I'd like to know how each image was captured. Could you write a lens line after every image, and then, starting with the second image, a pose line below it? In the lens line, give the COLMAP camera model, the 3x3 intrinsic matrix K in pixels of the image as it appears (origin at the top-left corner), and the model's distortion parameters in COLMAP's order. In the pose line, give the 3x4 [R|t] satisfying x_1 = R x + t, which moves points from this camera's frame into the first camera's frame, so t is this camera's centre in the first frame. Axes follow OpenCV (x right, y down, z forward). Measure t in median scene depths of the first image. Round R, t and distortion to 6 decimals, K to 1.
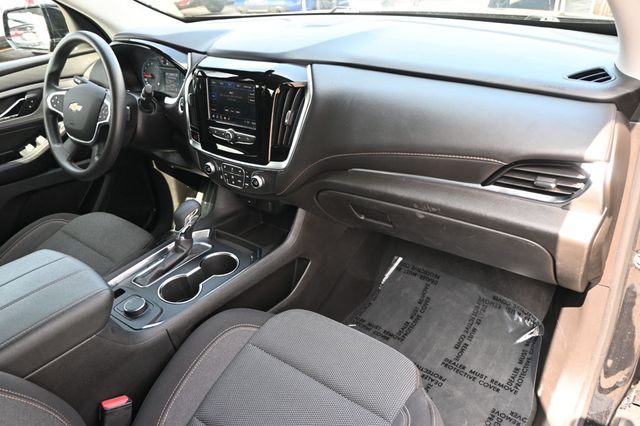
lens RADIAL K [[469.5, 0, 322.9], [0, 469.5, 216.5], [0, 0, 1]] dist [-0.011809, -0.004922]
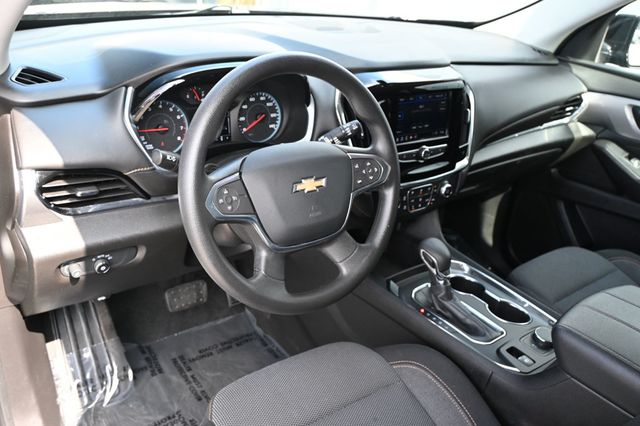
lens RADIAL K [[555.1, 0, 318.8], [0, 555.1, 210.3], [0, 0, 1]] dist [-0.005955, -0.012164]
pose [[0.275032, -0.332867, 0.901974, -1.194464], [0.364292, 0.904281, 0.222637, -0.367915], [-0.889746, 0.267349, 0.369967, 0.783832]]
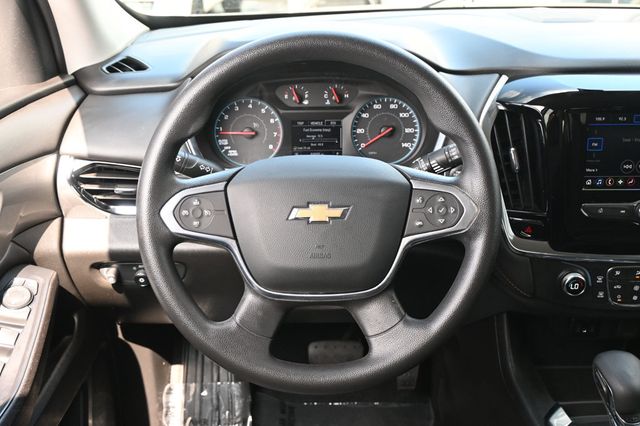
lens RADIAL K [[680.4, 0, 319.4], [0, 680.4, 211.8], [0, 0, 1]] dist [-0.000202, 0.000000]
pose [[0.795159, -0.169141, 0.582335, -0.907934], [0.253074, 0.965247, -0.065205, -0.206705], [-0.551068, 0.199222, 0.810330, 0.553167]]
